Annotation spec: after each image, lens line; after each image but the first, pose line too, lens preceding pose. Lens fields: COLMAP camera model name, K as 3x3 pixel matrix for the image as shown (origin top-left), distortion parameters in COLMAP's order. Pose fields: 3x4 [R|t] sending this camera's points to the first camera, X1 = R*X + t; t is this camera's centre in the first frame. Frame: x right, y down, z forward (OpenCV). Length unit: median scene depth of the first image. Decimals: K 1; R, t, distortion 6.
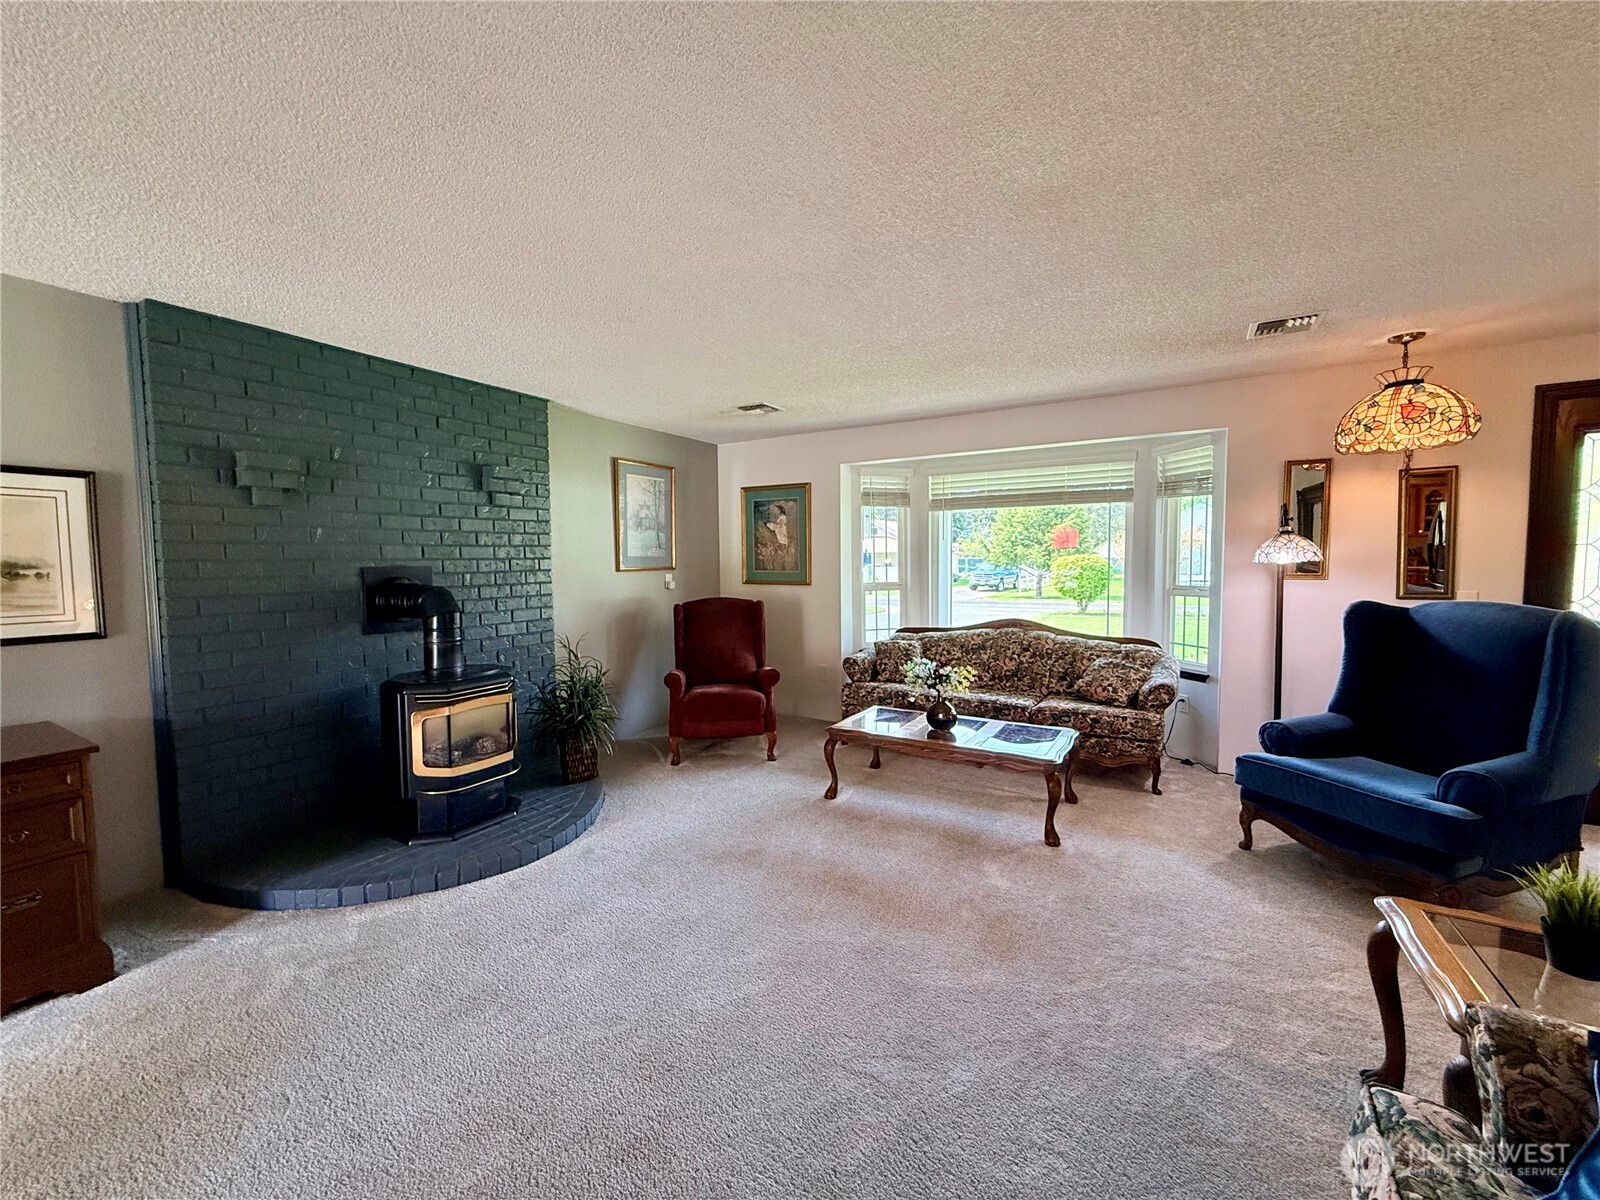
lens RADIAL K [[637.3, 0, 799.1], [0, 637.3, 602.1], [0, 0, 1]] dist [-0.002291, -0.000118]
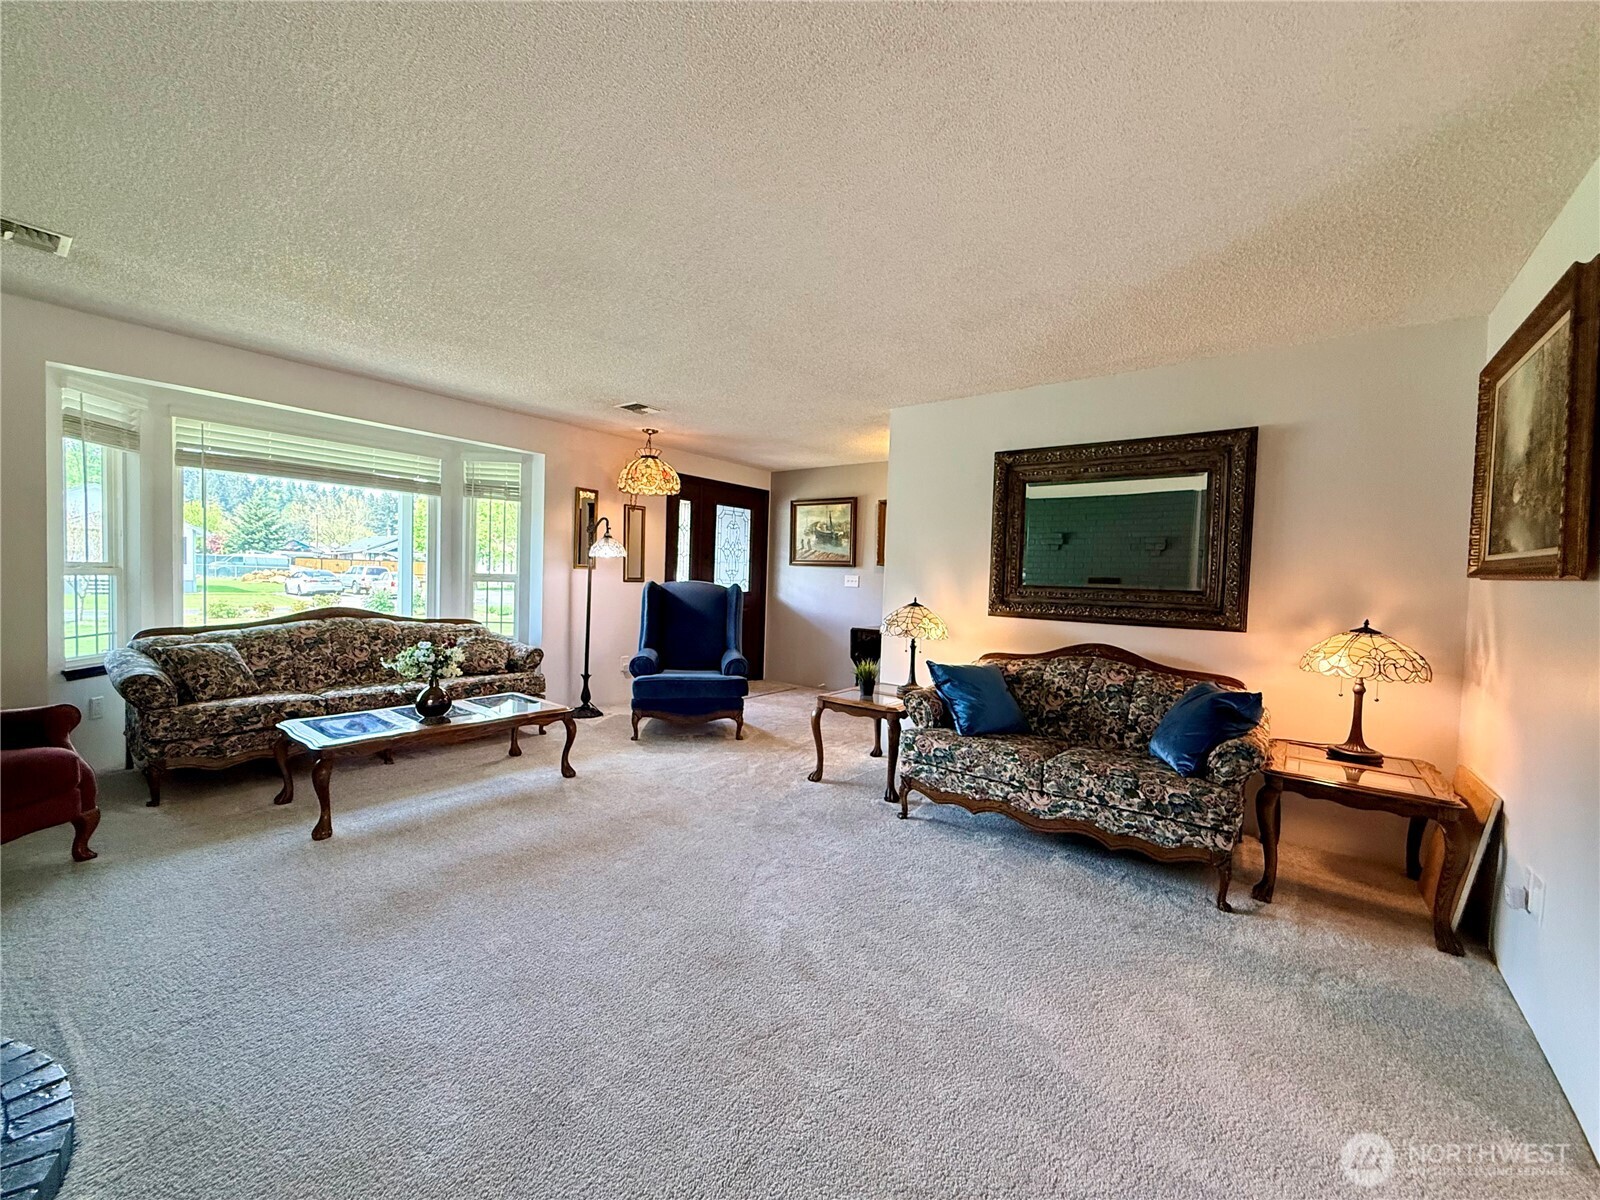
lens RADIAL K [[637.3, 0, 800.3], [0, 637.3, 600.0], [0, 0, 1]] dist [-0.002291, -0.000118]
pose [[0.121921, -0.021330, 0.992311, -0.569615], [0.028849, 0.999423, 0.017938, 0.022447], [-0.992120, 0.026440, 0.122466, 0.295104]]
